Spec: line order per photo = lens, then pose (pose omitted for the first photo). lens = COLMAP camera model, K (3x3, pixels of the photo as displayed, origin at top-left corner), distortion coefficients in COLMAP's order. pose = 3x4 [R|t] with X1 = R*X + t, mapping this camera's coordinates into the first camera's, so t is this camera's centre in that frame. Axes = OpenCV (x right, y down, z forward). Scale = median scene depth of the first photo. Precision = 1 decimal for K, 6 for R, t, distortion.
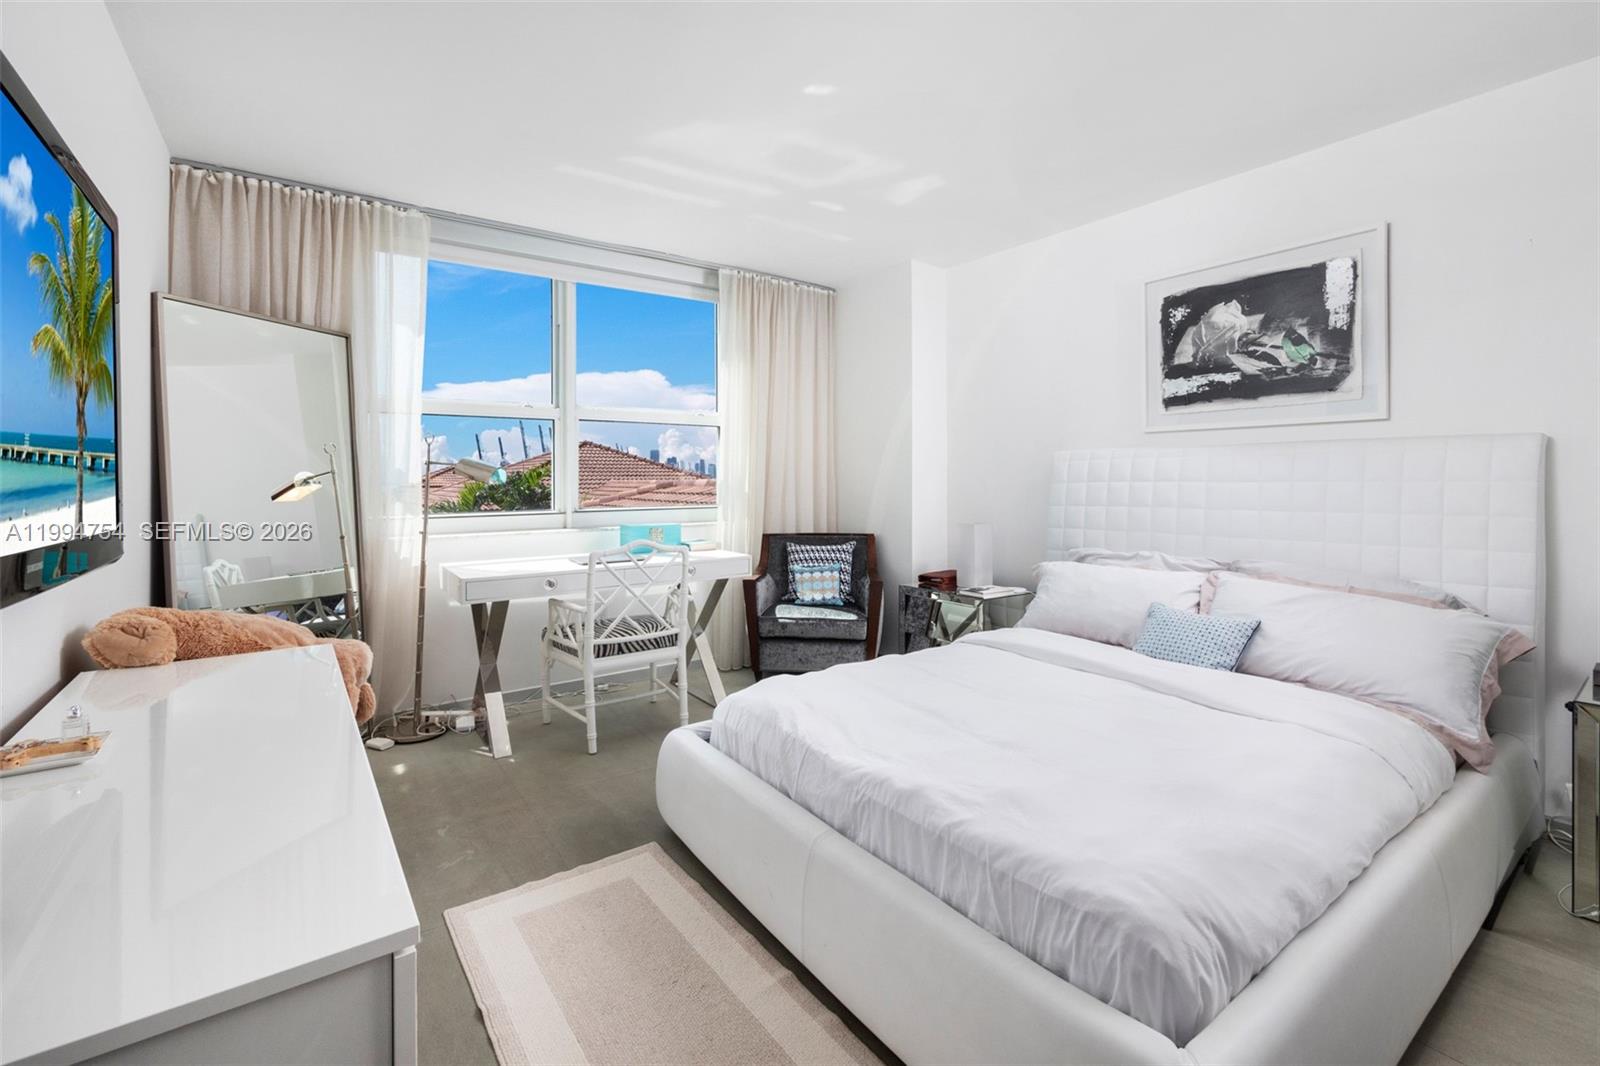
lens RADIAL K [[680.0, 0, 796.2], [0, 680.0, 482.6], [0, 0, 1]] dist [-0.007509, 0.000454]
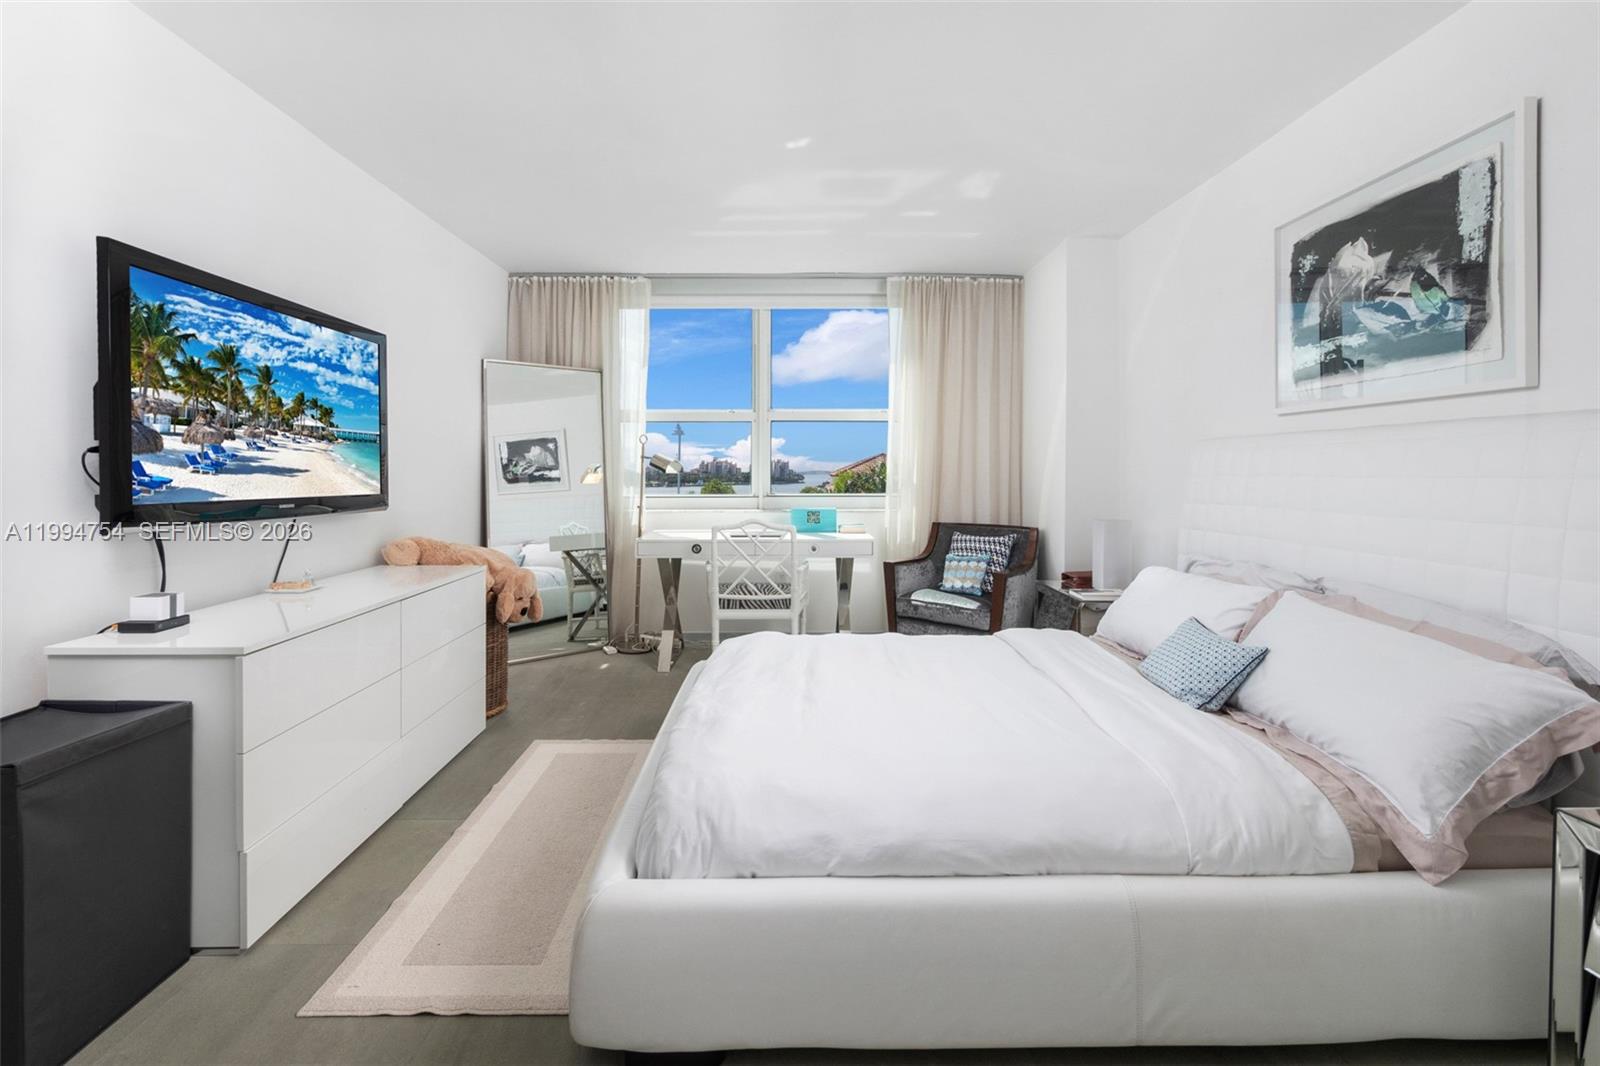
lens RADIAL K [[680.0, 0, 797.5], [0, 680.0, 478.4], [0, 0, 1]] dist [-0.007509, 0.000454]
pose [[0.828626, 0.011767, -0.559679, 0.532566], [-0.007546, 0.999923, 0.009851, -0.001952], [0.559751, -0.003940, 0.828651, 0.016317]]
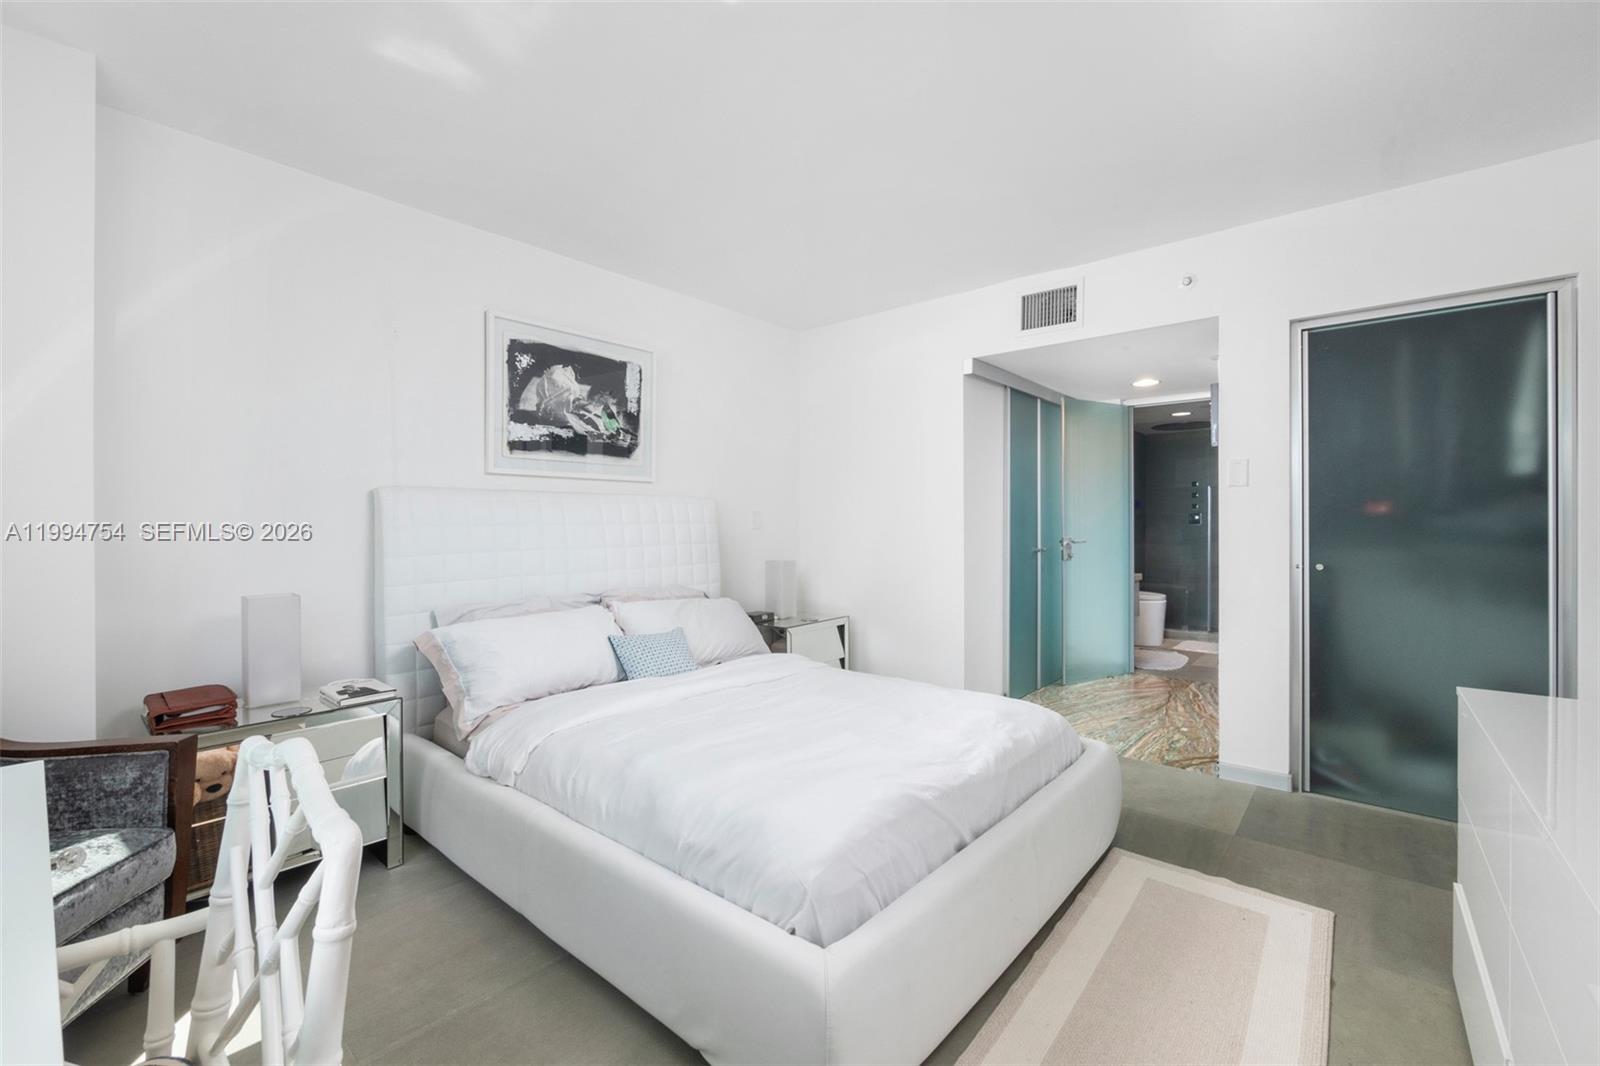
lens RADIAL K [[680.0, 0, 787.3], [0, 680.0, 525.0], [0, 0, 1]] dist [-0.007509, 0.000454]
pose [[-0.224801, -0.002320, 0.974402, -0.538698], [0.007312, 0.999965, 0.004068, -0.002858], [-0.974377, 0.008039, -0.224776, 0.872701]]
